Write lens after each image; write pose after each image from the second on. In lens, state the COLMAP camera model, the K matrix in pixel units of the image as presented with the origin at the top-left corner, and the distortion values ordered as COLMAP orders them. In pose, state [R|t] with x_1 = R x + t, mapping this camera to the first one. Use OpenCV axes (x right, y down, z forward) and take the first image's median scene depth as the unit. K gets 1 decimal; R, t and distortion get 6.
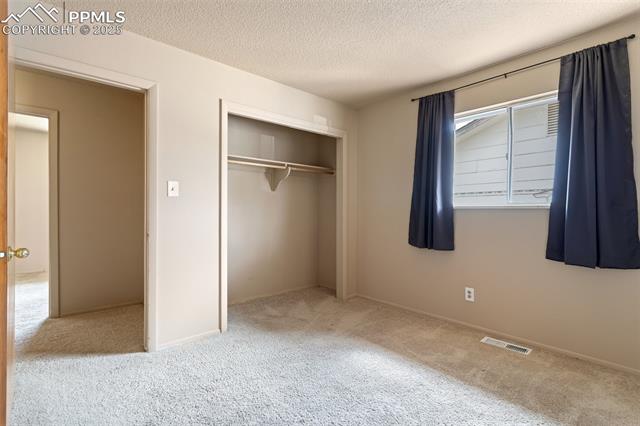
lens RADIAL K [[301.8, 0, 322.3], [0, 301.8, 209.6], [0, 0, 1]] dist [0.001852, 0.000255]
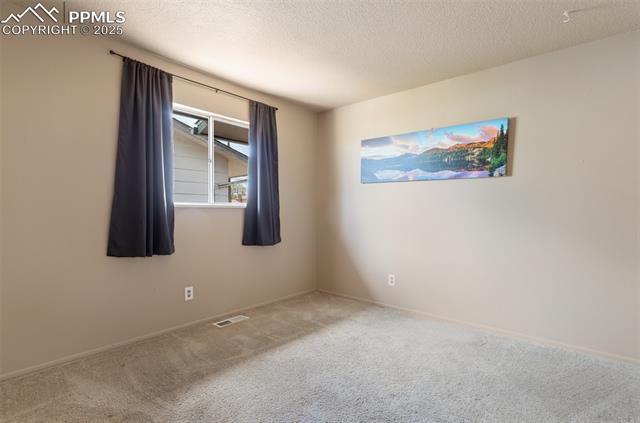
lens RADIAL K [[328.9, 0, 320.0], [0, 328.9, 211.5], [0, 0, 1]] dist [0.002177, 0.000293]
pose [[-0.148961, -0.014363, 0.988739, -0.641140], [-0.013849, 0.999827, 0.012437, -0.006980], [-0.988746, -0.011840, -0.149134, 0.743992]]
